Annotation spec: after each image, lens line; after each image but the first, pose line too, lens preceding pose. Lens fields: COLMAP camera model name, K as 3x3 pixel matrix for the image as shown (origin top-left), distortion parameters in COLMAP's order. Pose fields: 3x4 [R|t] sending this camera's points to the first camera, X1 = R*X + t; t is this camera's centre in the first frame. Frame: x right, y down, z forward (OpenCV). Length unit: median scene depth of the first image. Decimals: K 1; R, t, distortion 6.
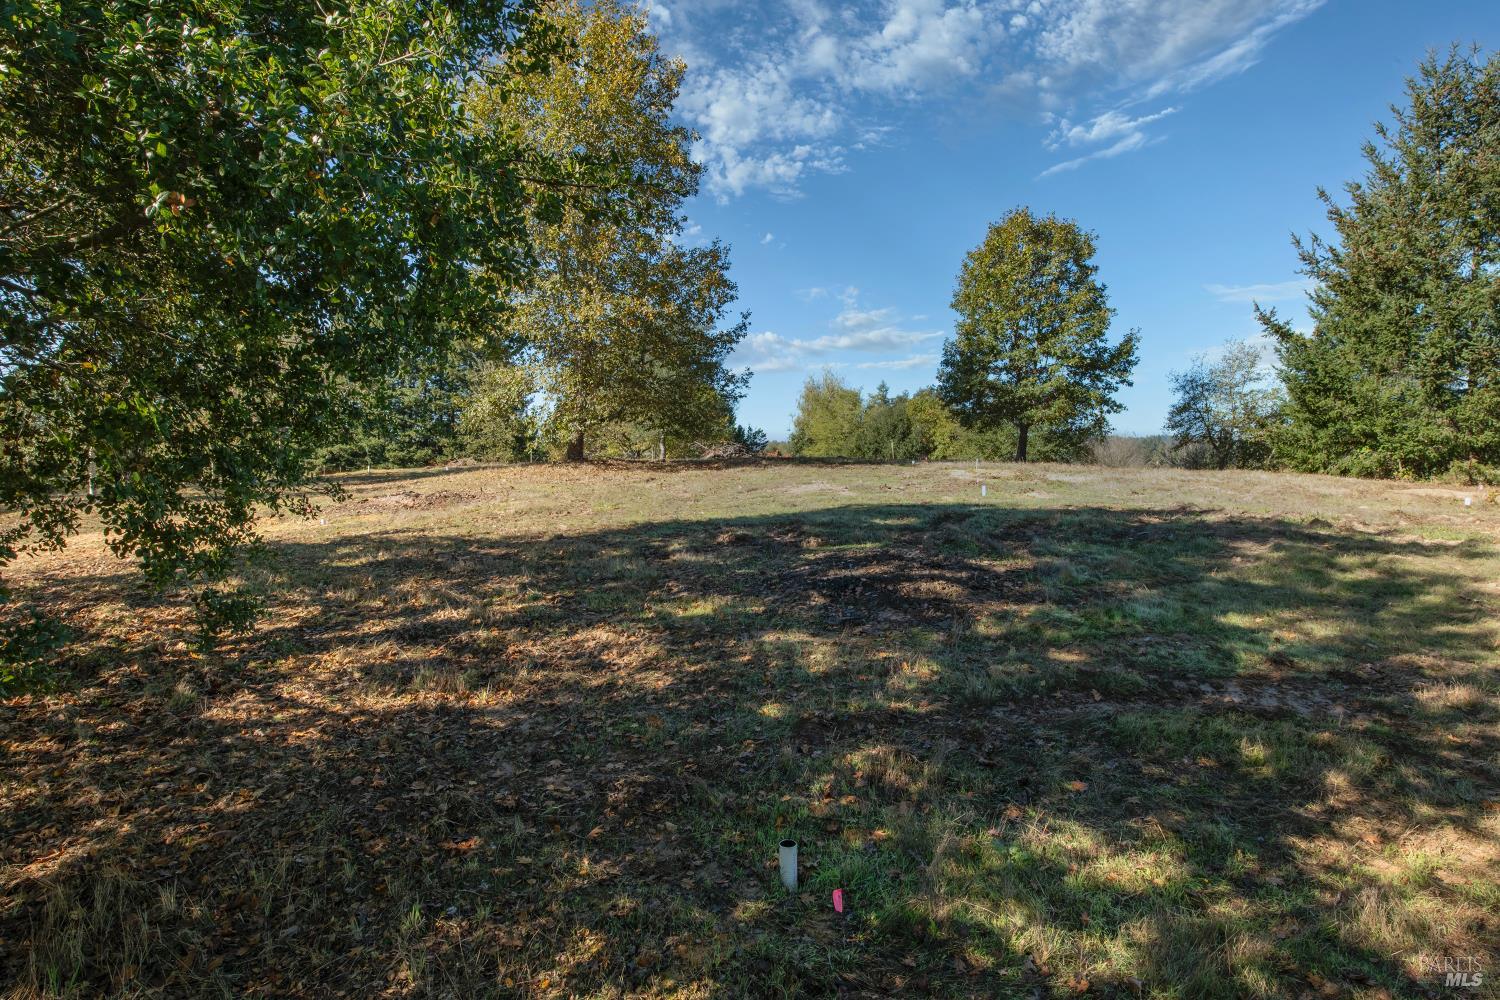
lens RADIAL K [[801.9, 0, 747.8], [0, 801.9, 496.3], [0, 0, 1]] dist [-0.004226, -0.002704]
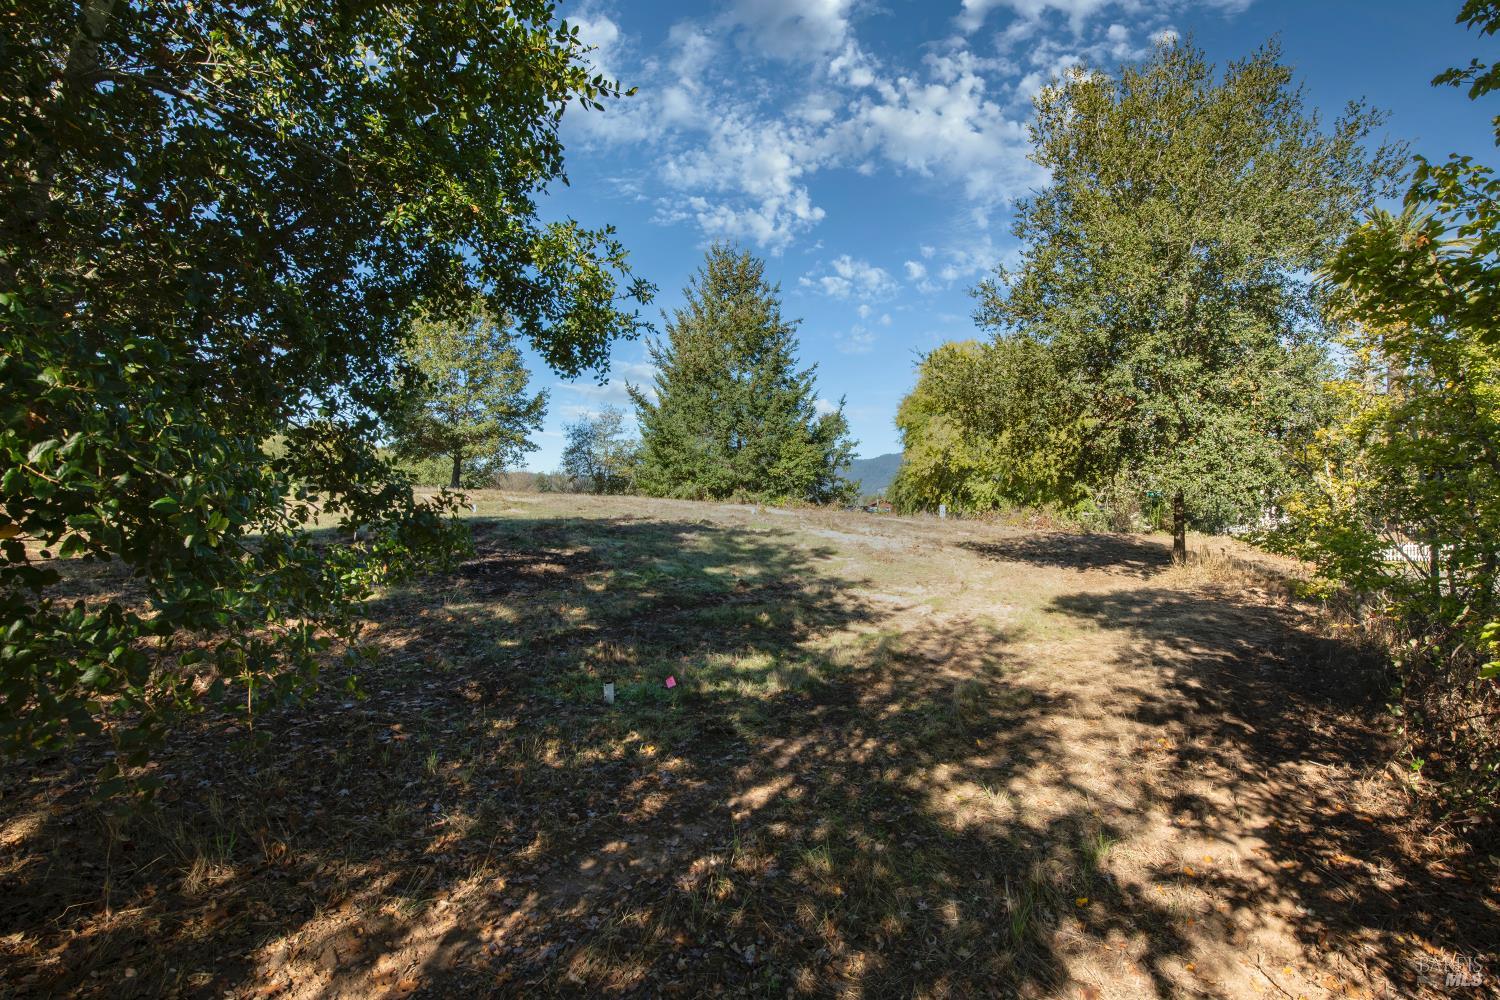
lens RADIAL K [[716.7, 0, 749.8], [0, 716.7, 504.2], [0, 0, 1]] dist [-0.005047, -0.001056]
pose [[0.697257, -0.005768, 0.716798, -0.140915], [0.026248, 0.999502, -0.017490, 0.011139], [-0.716341, 0.031009, 0.697061, -0.053526]]
